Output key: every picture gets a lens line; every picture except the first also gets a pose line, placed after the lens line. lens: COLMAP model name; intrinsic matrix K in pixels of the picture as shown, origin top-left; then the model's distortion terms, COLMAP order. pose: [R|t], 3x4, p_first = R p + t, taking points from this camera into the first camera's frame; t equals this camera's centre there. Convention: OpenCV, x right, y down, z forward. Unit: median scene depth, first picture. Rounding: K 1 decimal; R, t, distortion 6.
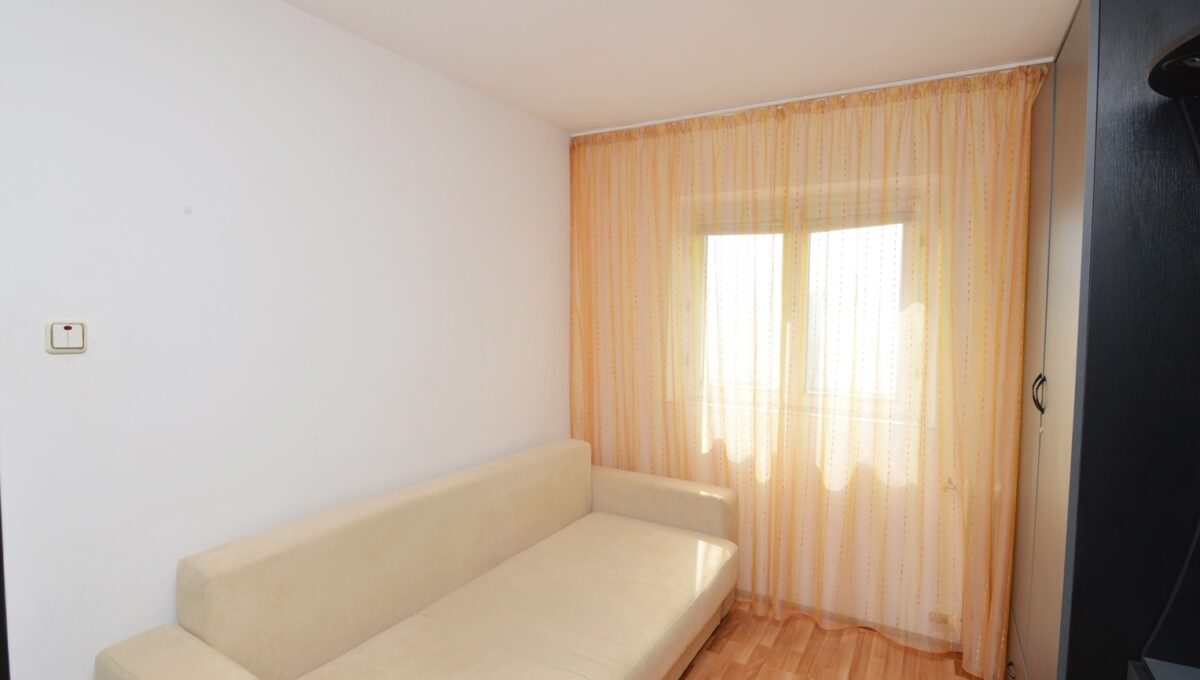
lens RADIAL K [[602.0, 0, 586.0], [0, 602.0, 336.8], [0, 0, 1]] dist [0.000490, -0.016490]
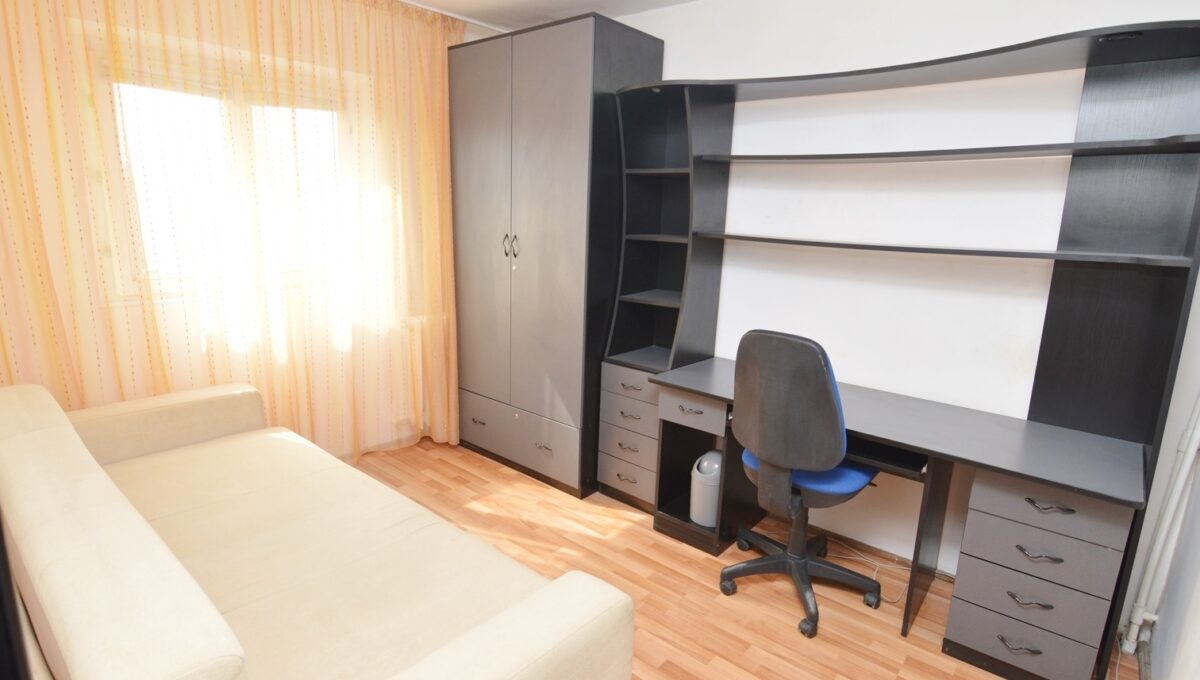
lens RADIAL K [[602.0, 0, 586.0], [0, 602.0, 336.8], [0, 0, 1]] dist [0.000490, -0.016490]
pose [[0.187108, -0.213425, 0.958875, -0.552923], [0.005520, 0.976326, 0.216232, -0.016584], [-0.982324, -0.035166, 0.183856, 0.307548]]
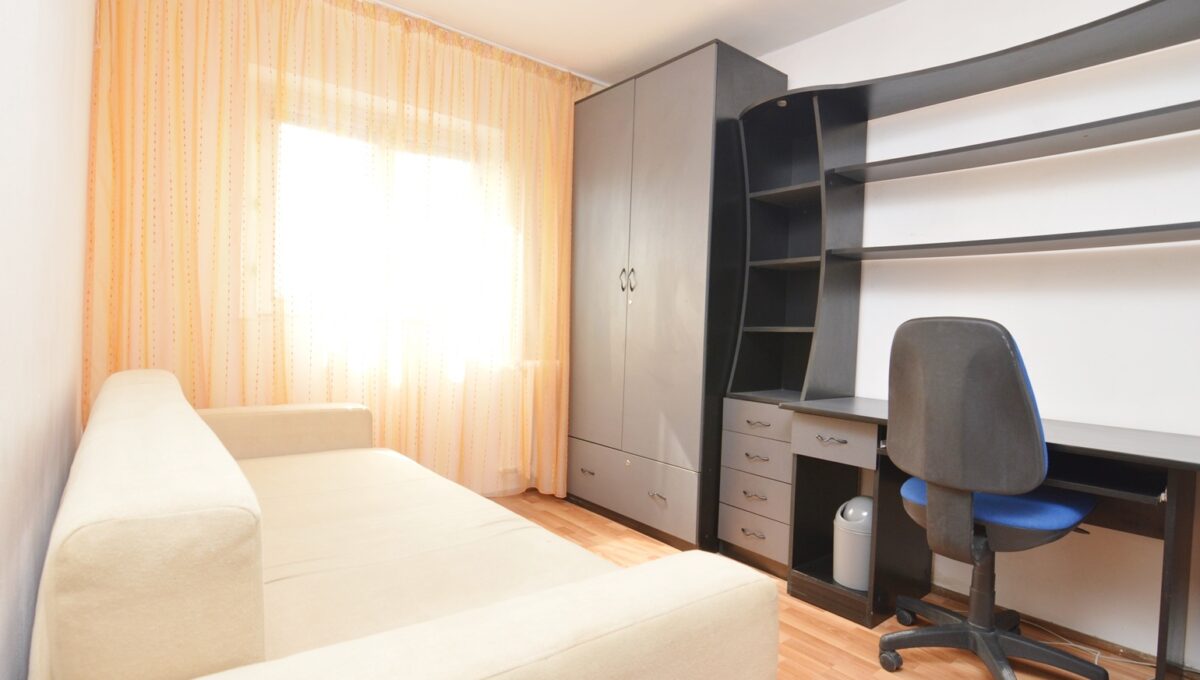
lens RADIAL K [[590.3, 0, 597.1], [0, 590.3, 339.8], [0, 0, 1]] dist [-0.004100, -0.011574]
pose [[0.355752, -0.020640, 0.934352, -0.490749], [0.001535, 0.999768, 0.021501, 0.138768], [-0.934579, -0.006215, 0.355701, 0.327619]]
